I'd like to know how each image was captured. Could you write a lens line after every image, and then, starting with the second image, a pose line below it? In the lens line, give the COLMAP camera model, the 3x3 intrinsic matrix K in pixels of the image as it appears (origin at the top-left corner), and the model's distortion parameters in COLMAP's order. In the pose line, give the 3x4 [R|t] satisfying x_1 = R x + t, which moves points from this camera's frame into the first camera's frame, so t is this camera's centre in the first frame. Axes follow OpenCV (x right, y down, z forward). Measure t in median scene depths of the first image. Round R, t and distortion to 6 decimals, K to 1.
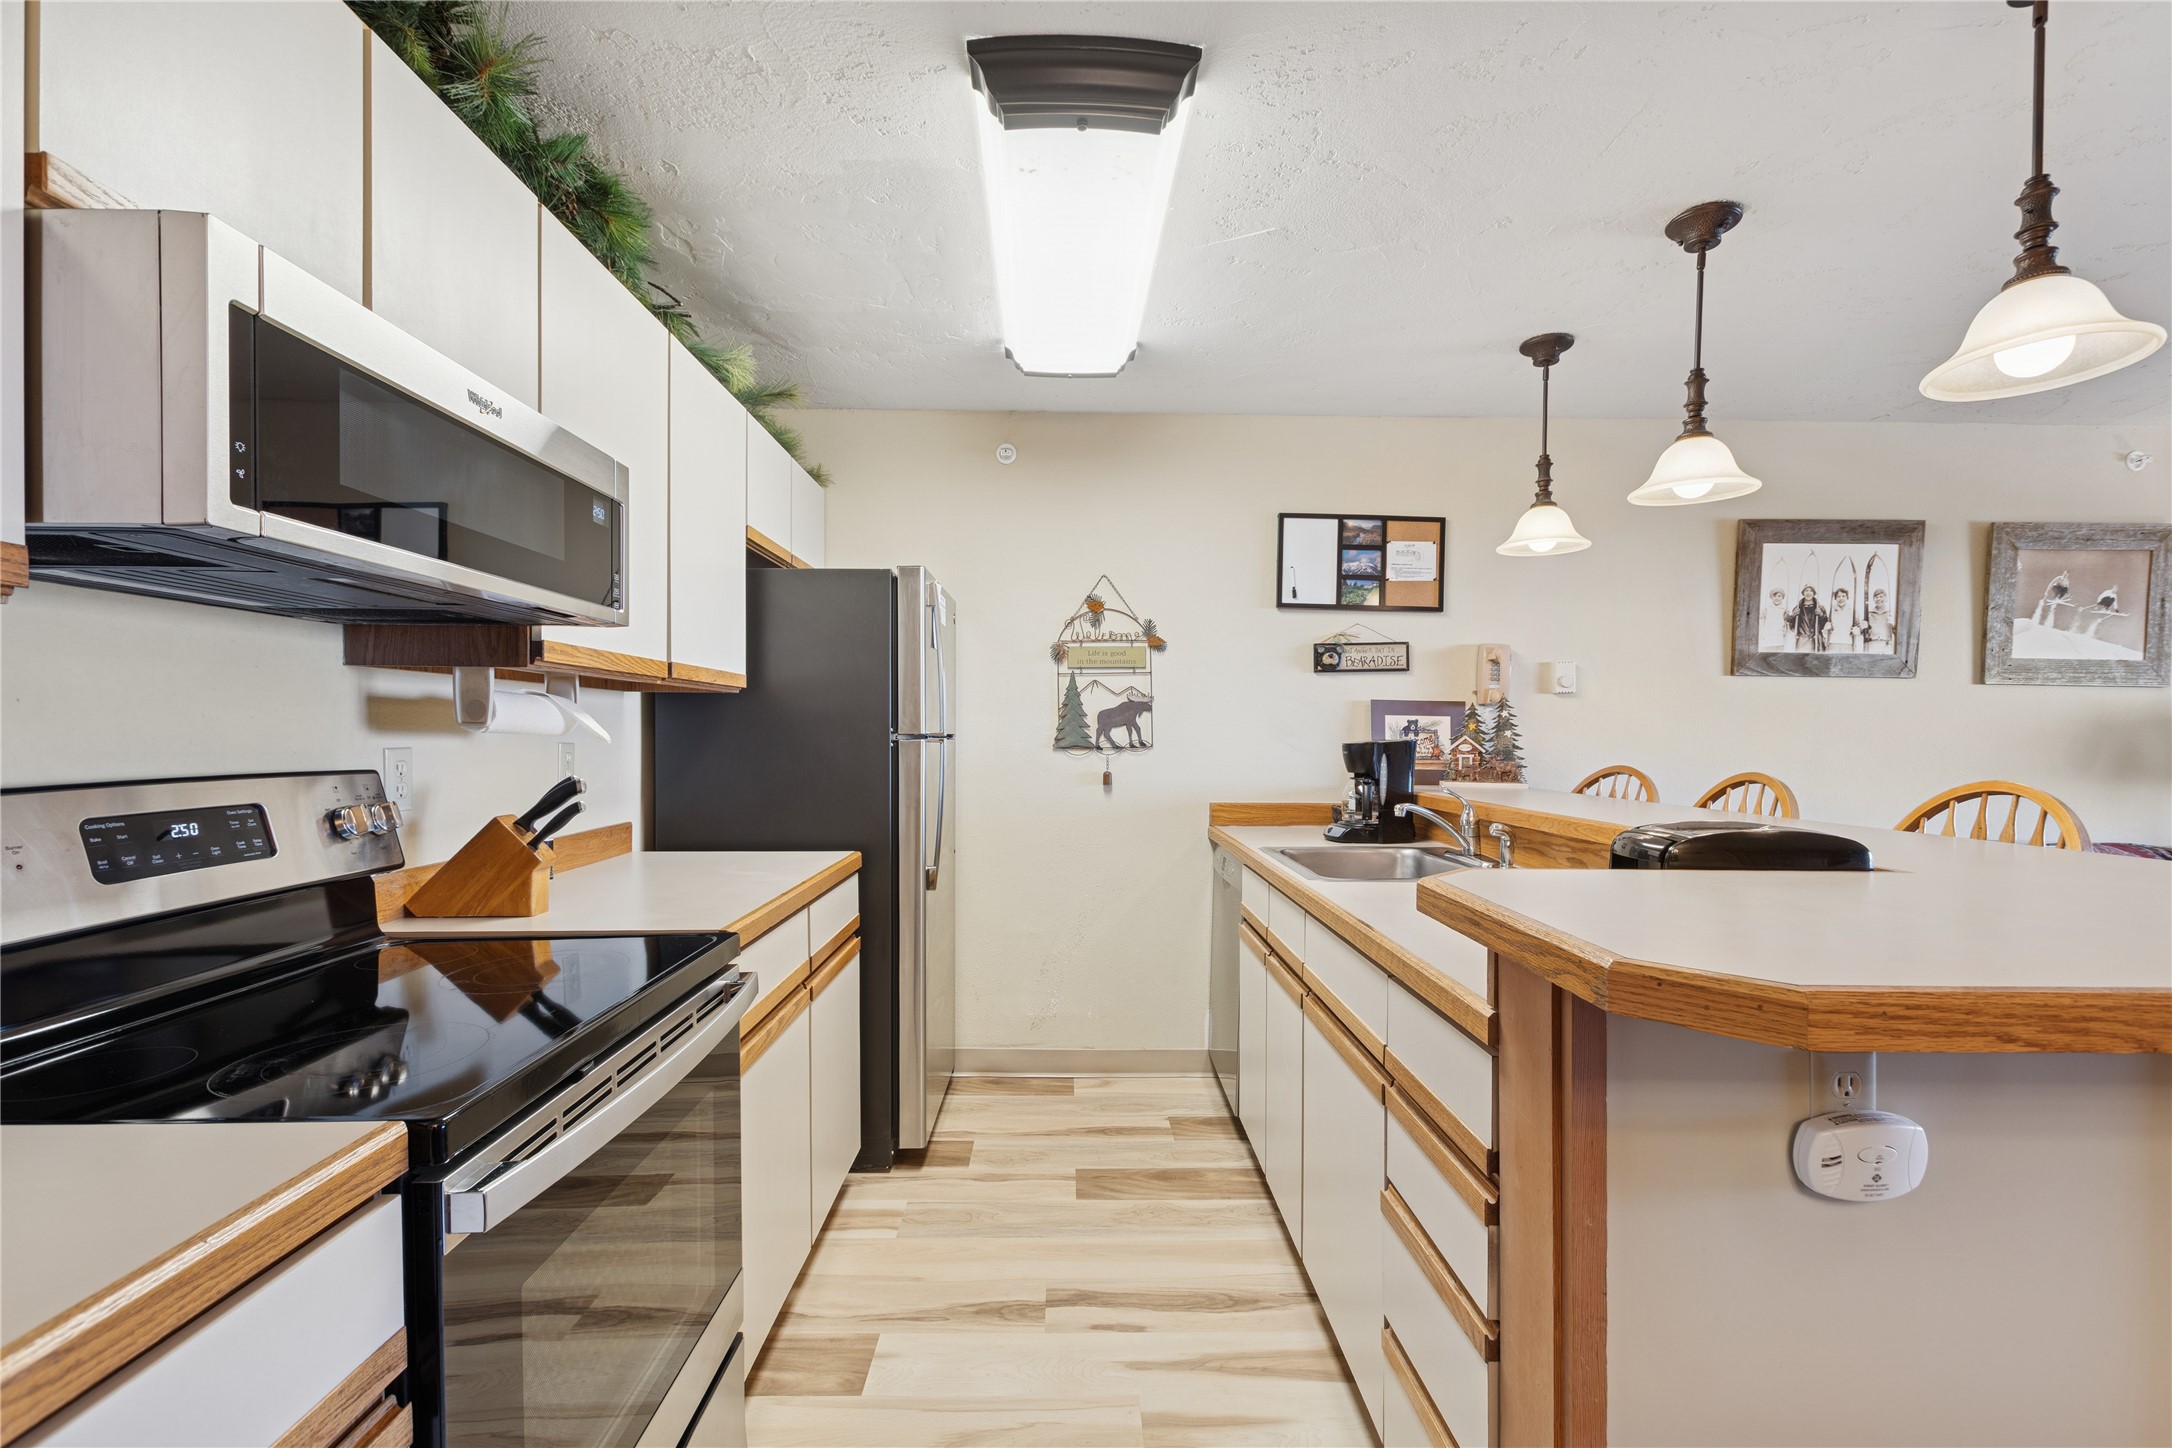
lens RADIAL K [[939.9, 0, 1076.9], [0, 939.9, 748.3], [0, 0, 1]] dist [0.005573, -0.003408]
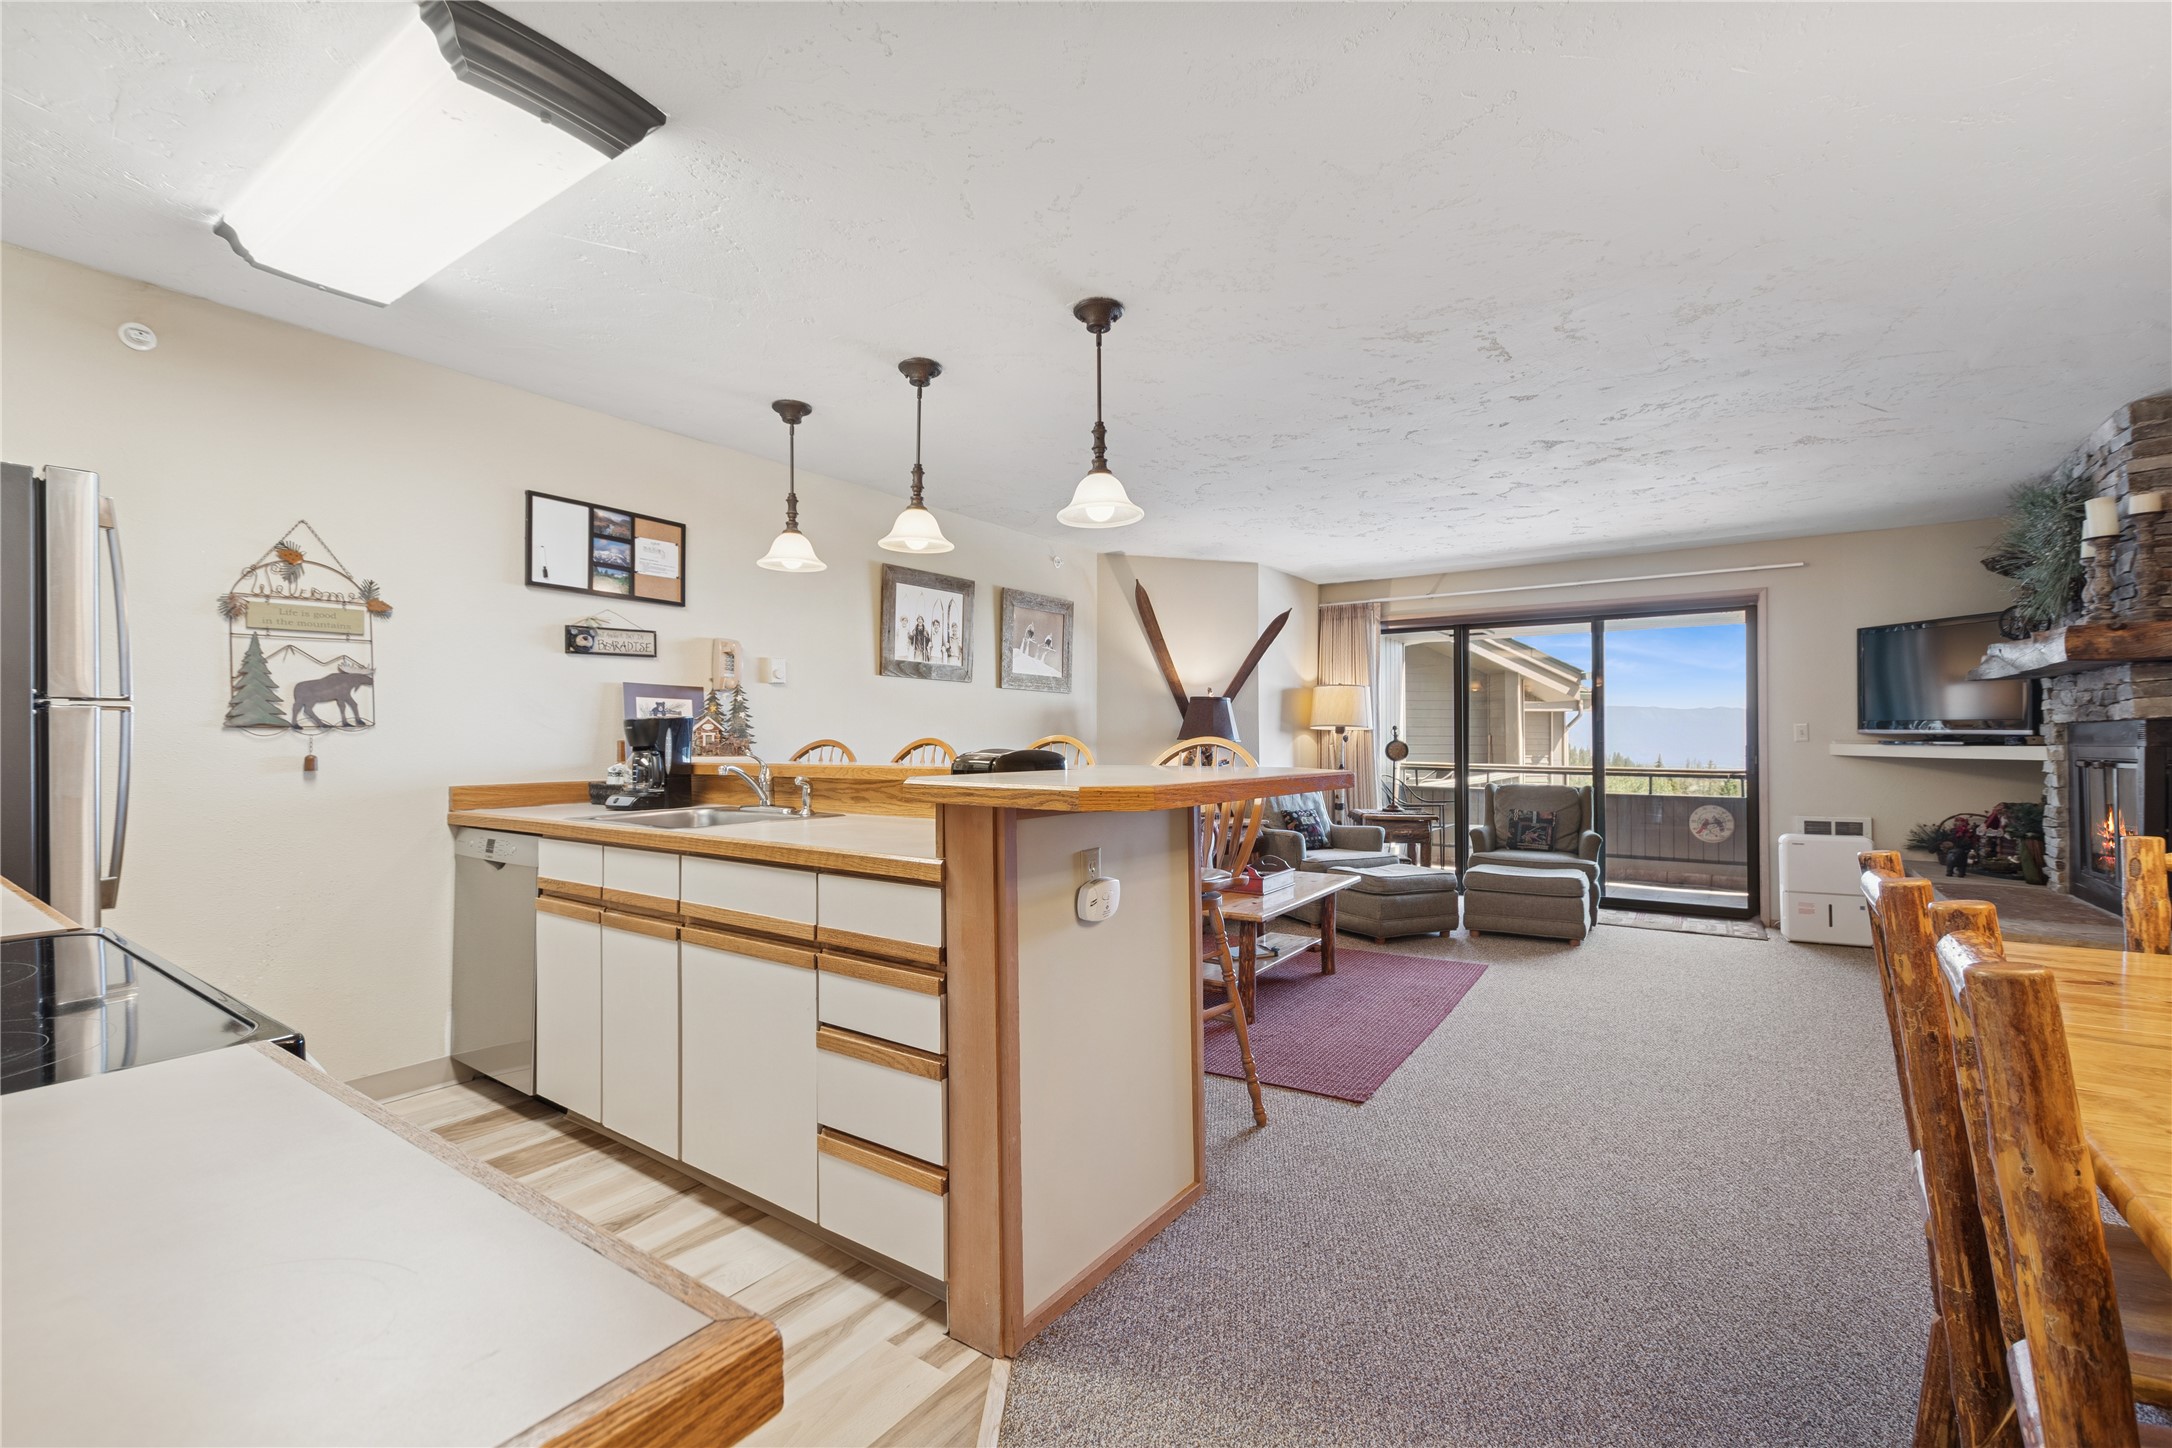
lens RADIAL K [[932.6, 0, 1090.0], [0, 932.6, 731.2], [0, 0, 1]] dist [0.004303, -0.000558]
pose [[0.586801, -0.002401, 0.809728, -0.233832], [0.019986, 0.999734, -0.011519, 0.026792], [-0.809485, 0.022942, 0.586692, -0.049632]]
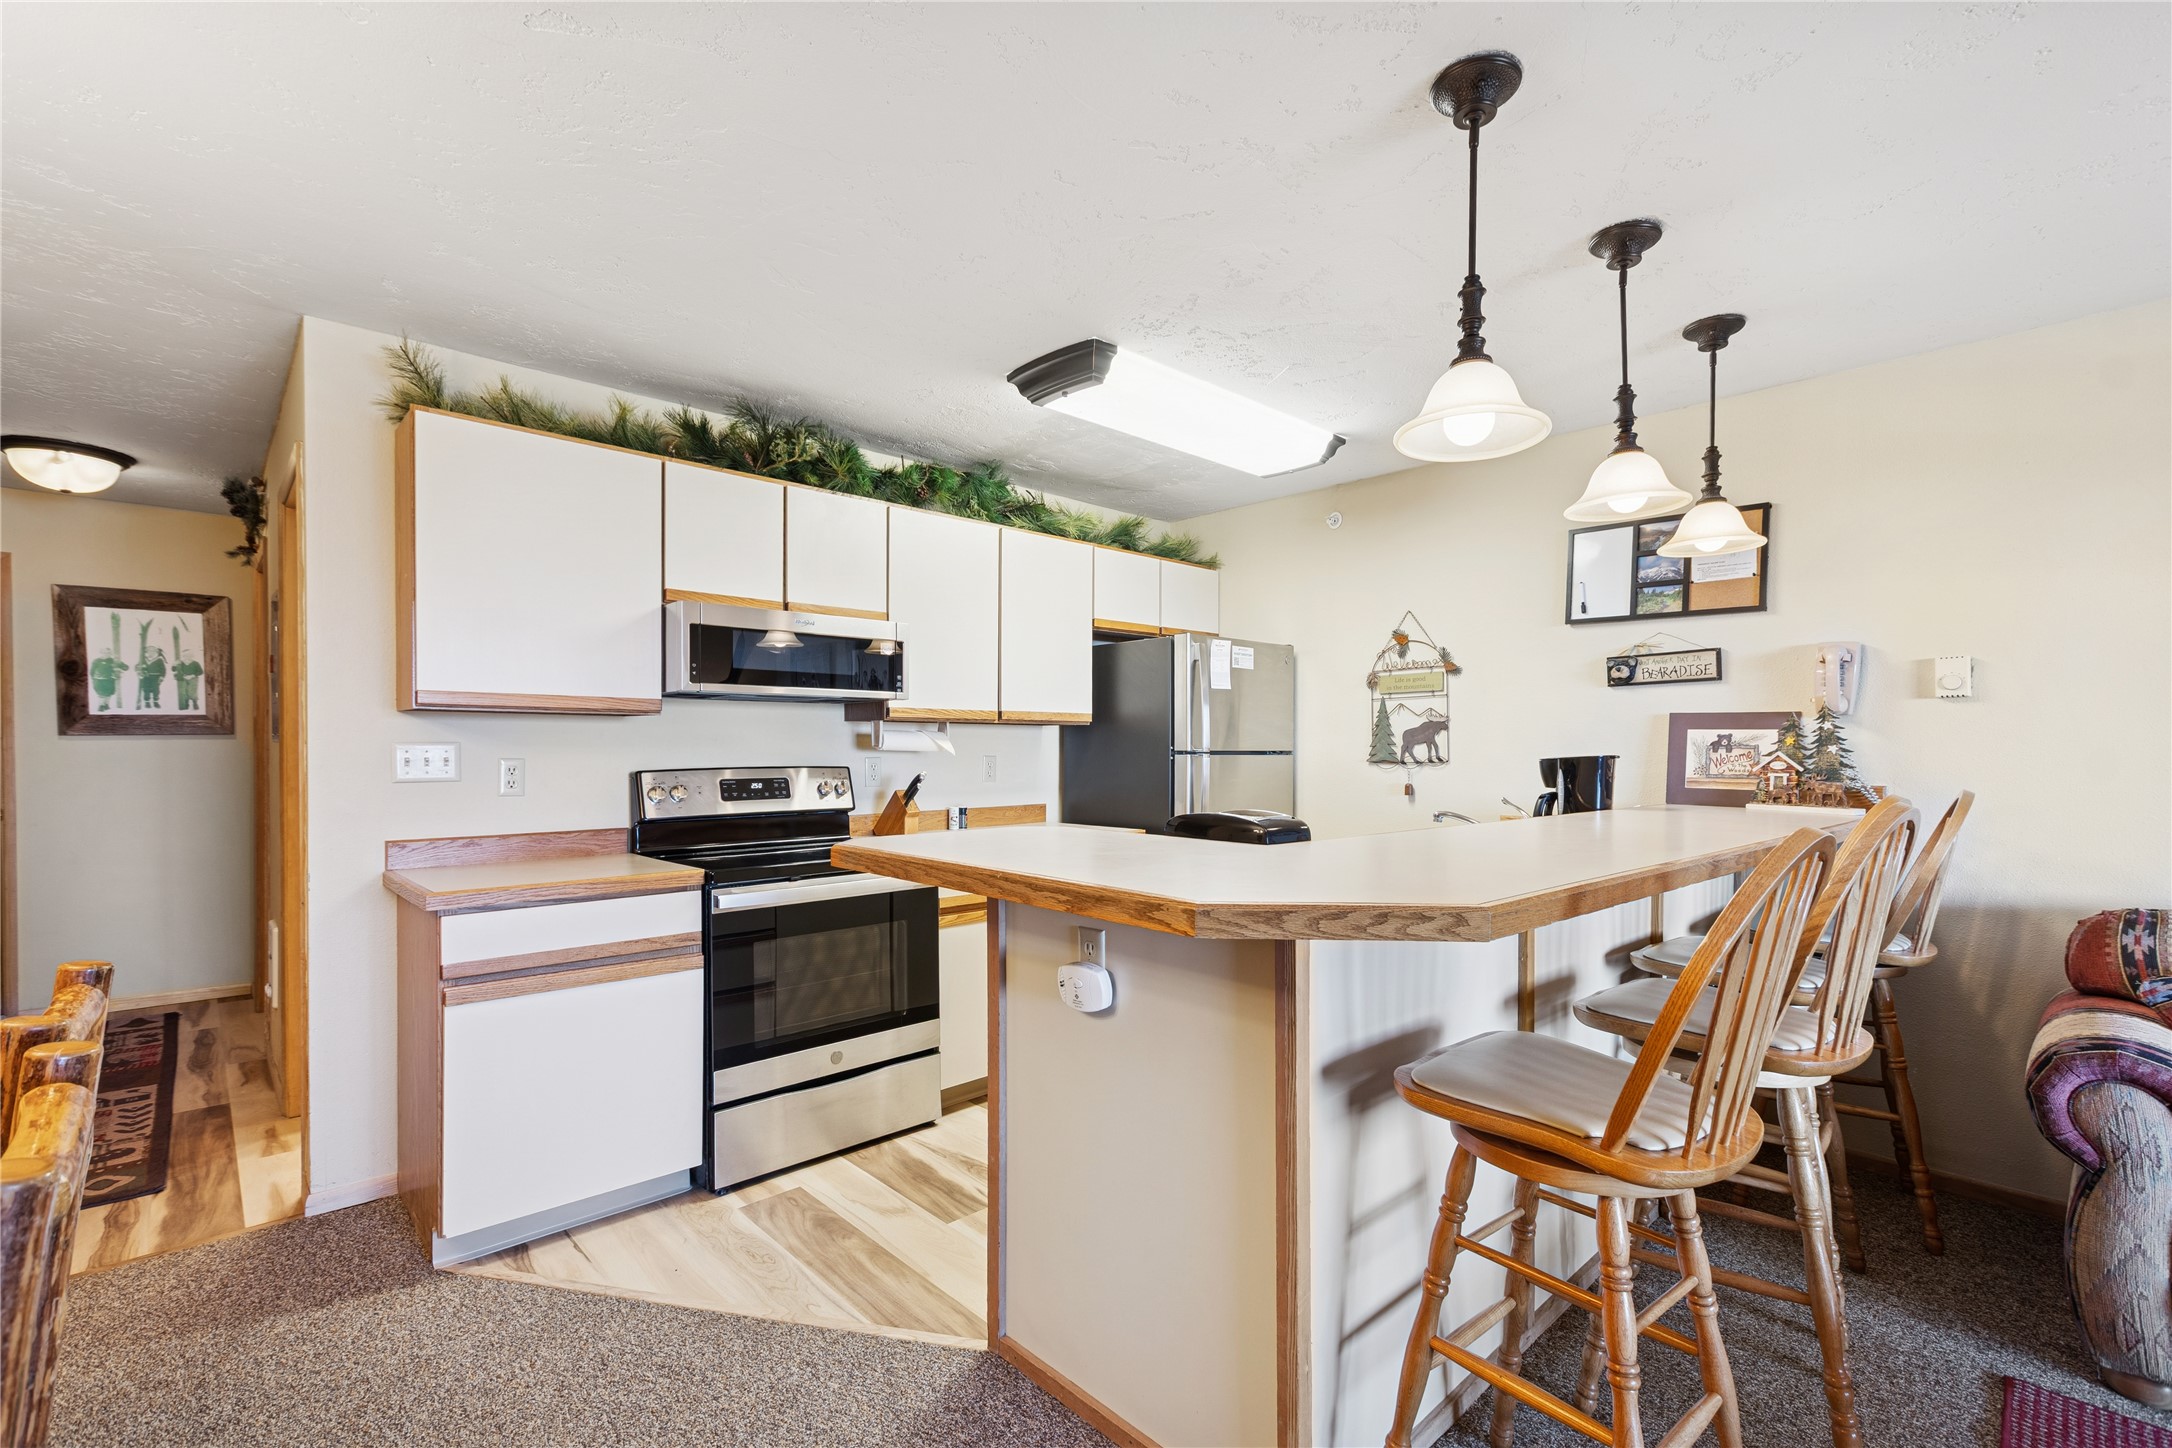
lens RADIAL K [[958.9, 0, 1097.1], [0, 958.9, 763.1], [0, 0, 1]] dist [0.001185, -0.000530]
pose [[0.679625, 0.006557, -0.733530, 0.624147], [-0.010077, 0.999949, -0.000398, 0.003907], [0.733490, 0.007663, 0.679657, -0.063177]]
